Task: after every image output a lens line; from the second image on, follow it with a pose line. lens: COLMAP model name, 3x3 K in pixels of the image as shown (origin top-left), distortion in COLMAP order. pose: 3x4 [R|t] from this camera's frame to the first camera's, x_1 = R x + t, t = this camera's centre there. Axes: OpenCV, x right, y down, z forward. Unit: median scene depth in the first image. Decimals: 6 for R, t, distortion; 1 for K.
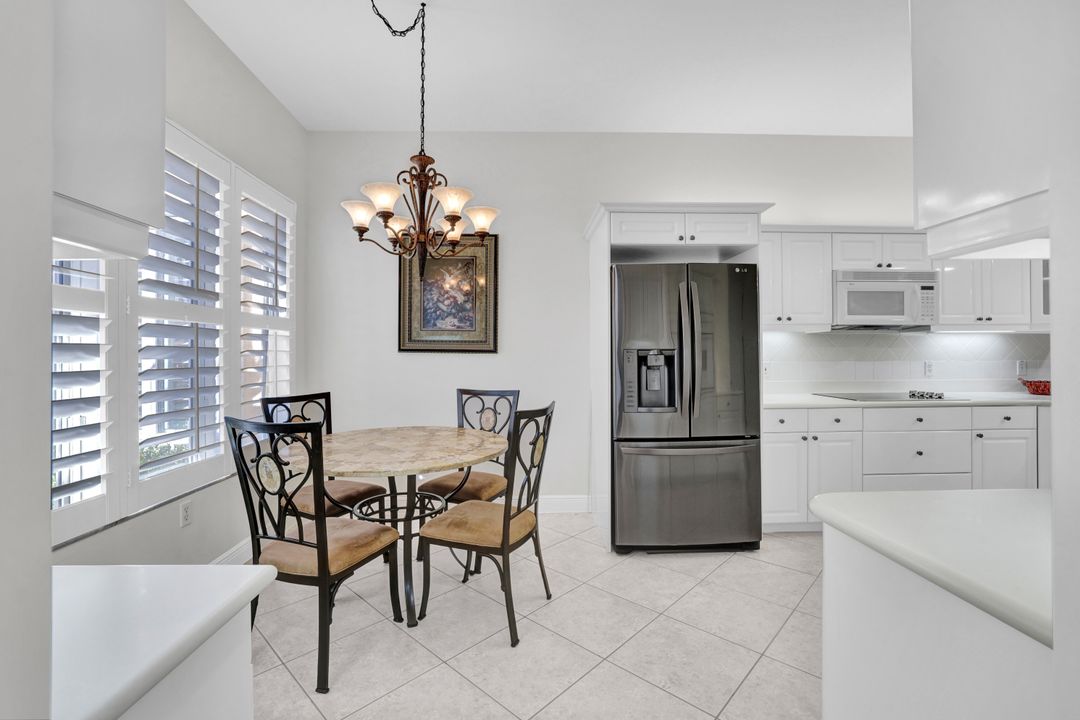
lens RADIAL K [[471.9, 0, 535.2], [0, 471.9, 350.3], [0, 0, 1]] dist [-0.012593, 0.000760]
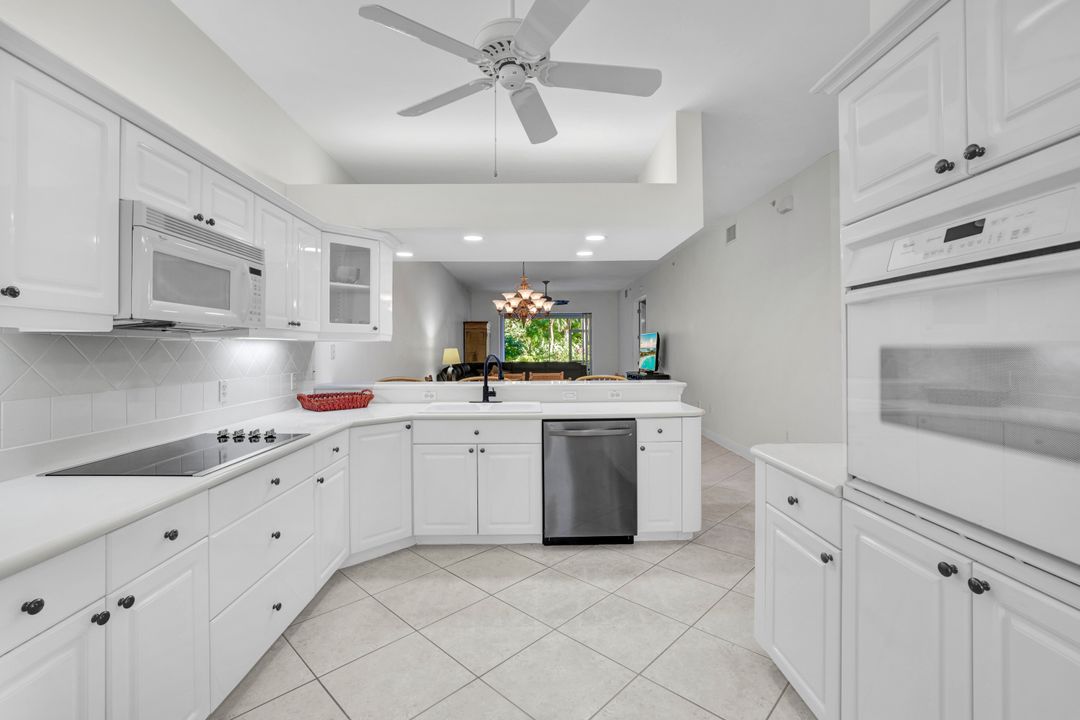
lens RADIAL K [[471.9, 0, 539.0], [0, 471.9, 353.5], [0, 0, 1]] dist [-0.012593, 0.000760]
pose [[0.014302, -0.005594, 0.999882, 0.184294], [-0.011623, 0.999916, 0.005761, -0.026769], [-0.999830, -0.011704, 0.014235, 0.586324]]
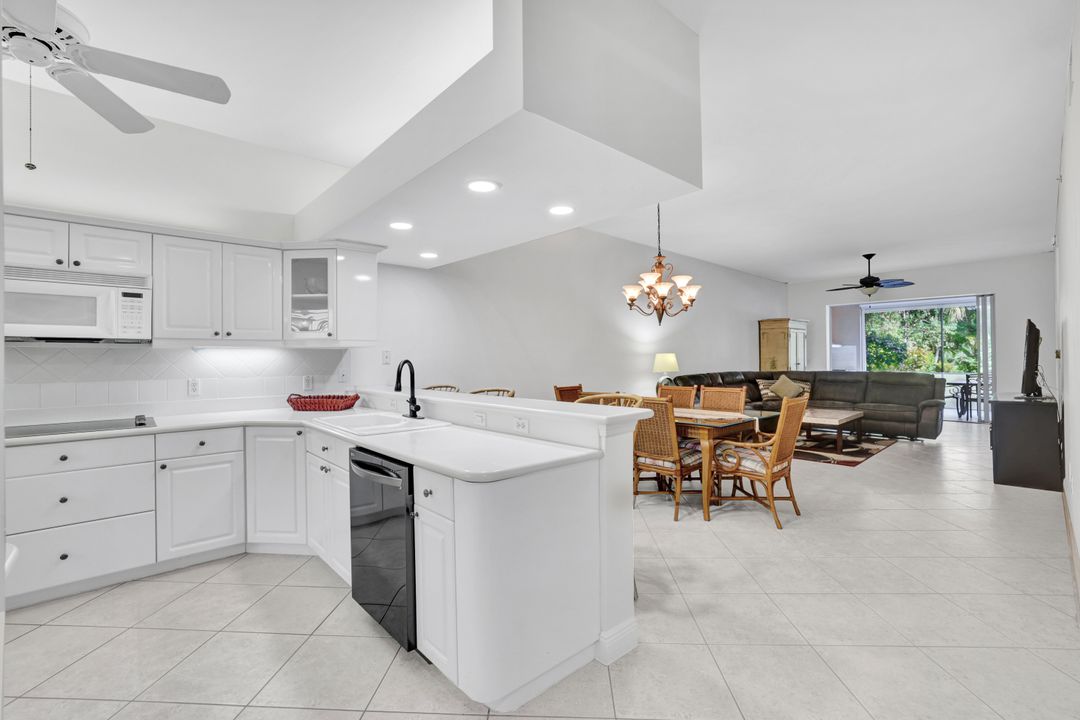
lens RADIAL K [[471.9, 0, 547.2], [0, 471.9, 357.5], [0, 0, 1]] dist [-0.012593, 0.000760]
pose [[0.759466, -0.001678, 0.650545, 0.849593], [-0.007320, 0.999911, 0.011125, -0.035237], [-0.650506, -0.013211, 0.759386, -0.126671]]
